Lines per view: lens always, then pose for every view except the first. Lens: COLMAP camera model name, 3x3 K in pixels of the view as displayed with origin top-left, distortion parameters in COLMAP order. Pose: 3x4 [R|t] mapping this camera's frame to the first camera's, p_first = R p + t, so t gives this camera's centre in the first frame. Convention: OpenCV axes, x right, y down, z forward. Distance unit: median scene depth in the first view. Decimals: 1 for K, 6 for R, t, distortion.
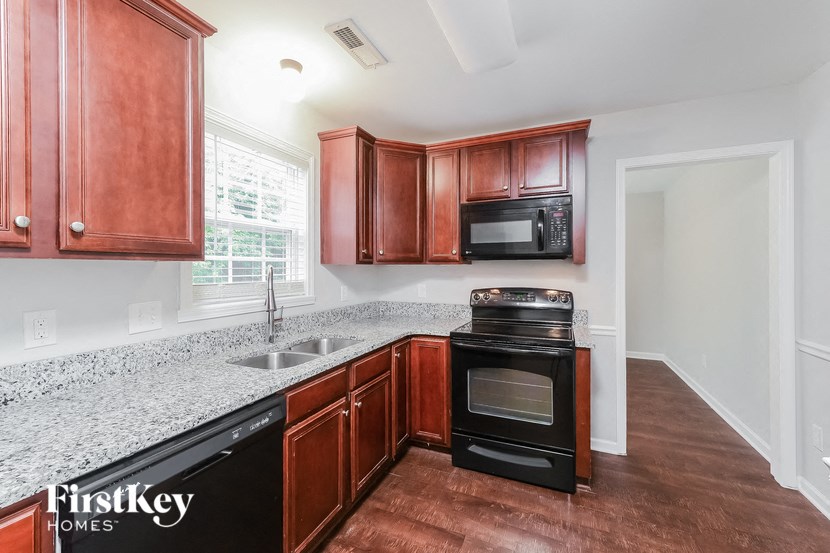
lens RADIAL K [[344.5, 0, 414.0], [0, 344.5, 269.6], [0, 0, 1]] dist [0.000548, 0.000046]
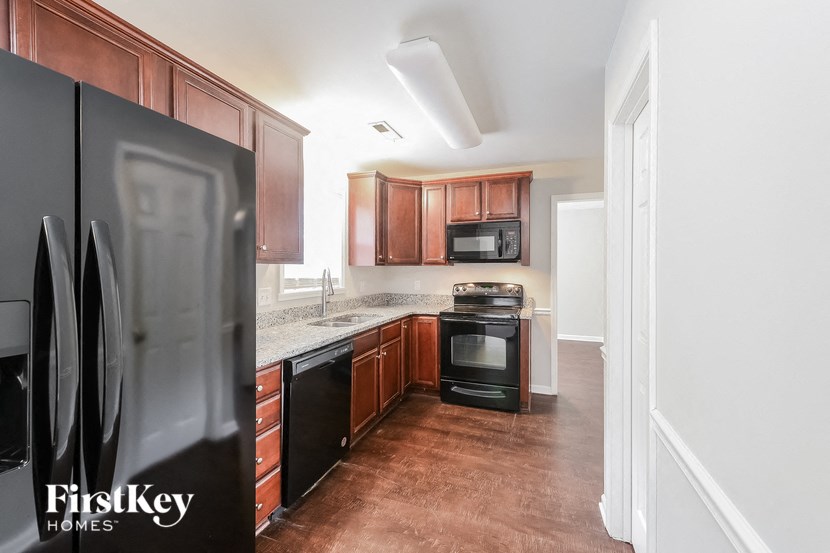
lens RADIAL K [[344.5, 0, 415.3], [0, 344.5, 274.5], [0, 0, 1]] dist [0.000548, 0.000046]
pose [[0.998317, 0.001188, 0.057973, -0.084099], [-0.001941, 0.999914, 0.012940, 0.002319], [-0.057953, -0.013031, 0.998234, -0.457601]]
